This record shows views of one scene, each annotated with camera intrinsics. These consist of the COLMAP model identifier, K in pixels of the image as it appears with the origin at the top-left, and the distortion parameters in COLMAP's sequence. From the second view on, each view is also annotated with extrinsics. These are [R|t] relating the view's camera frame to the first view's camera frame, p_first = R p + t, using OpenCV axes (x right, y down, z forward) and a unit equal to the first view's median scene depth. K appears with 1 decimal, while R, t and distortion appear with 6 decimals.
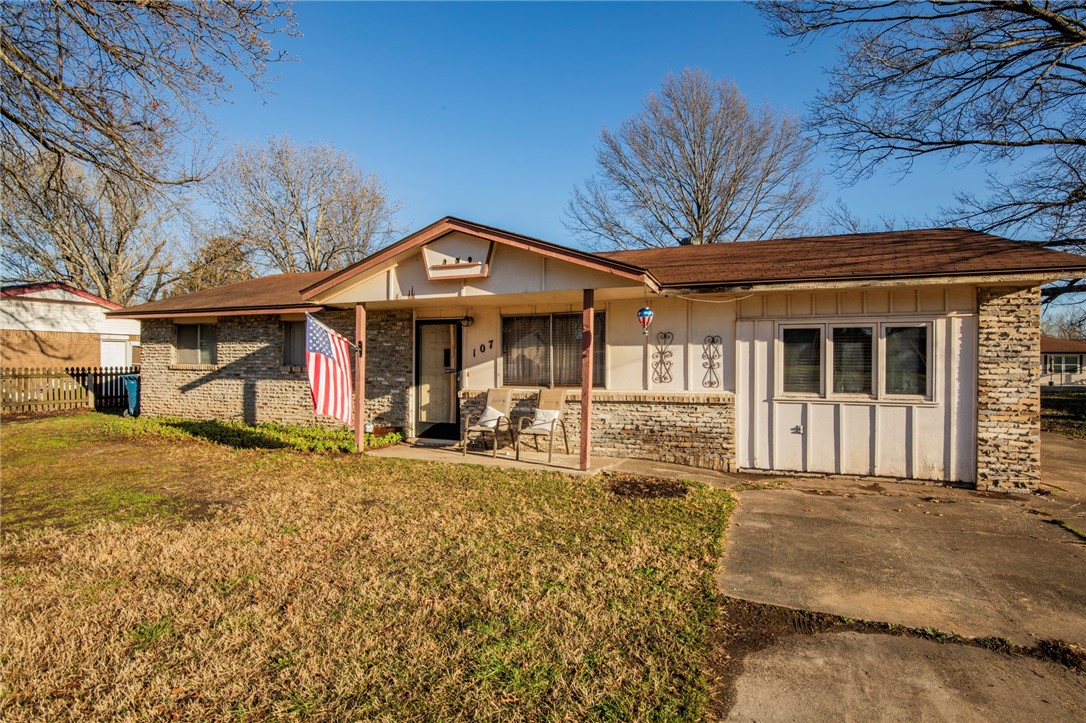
lens RADIAL K [[522.7, 0, 552.8], [0, 522.7, 362.1], [0, 0, 1]] dist [-0.029841, 0.004316]
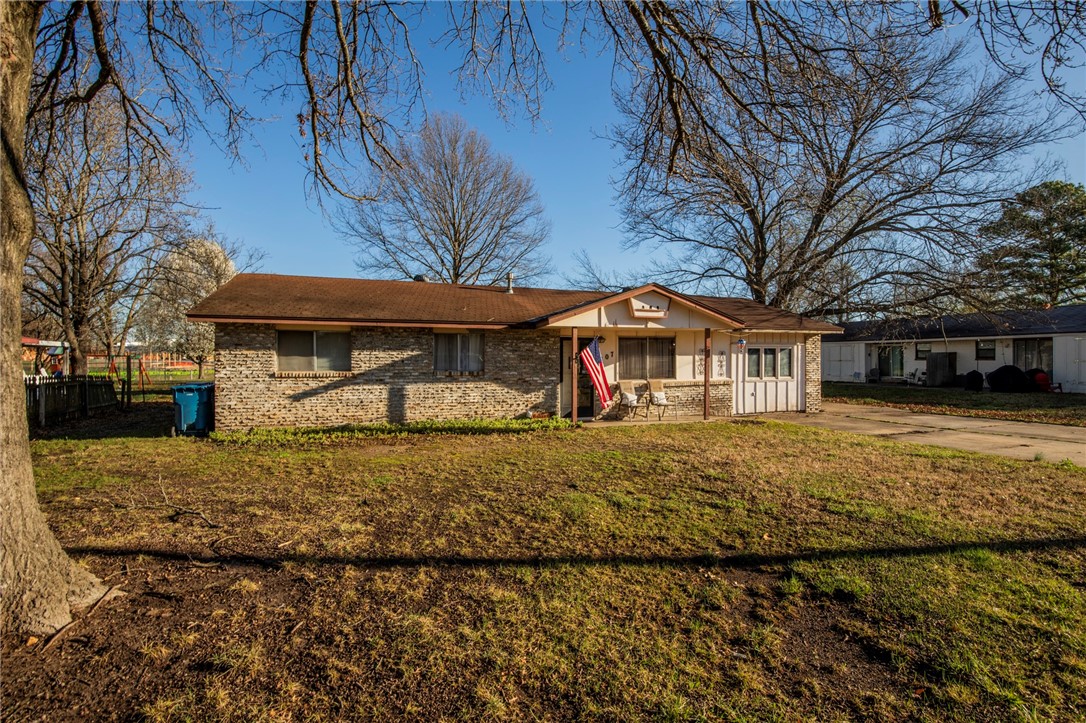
lens RADIAL K [[505.6, 0, 553.1], [0, 505.6, 367.7], [0, 0, 1]] dist [-0.029783, 0.001922]
pose [[0.755369, -0.016768, 0.655085, -1.331446], [0.008316, 0.999837, 0.016004, -0.019878], [-0.655246, -0.006641, 0.755386, -0.051847]]
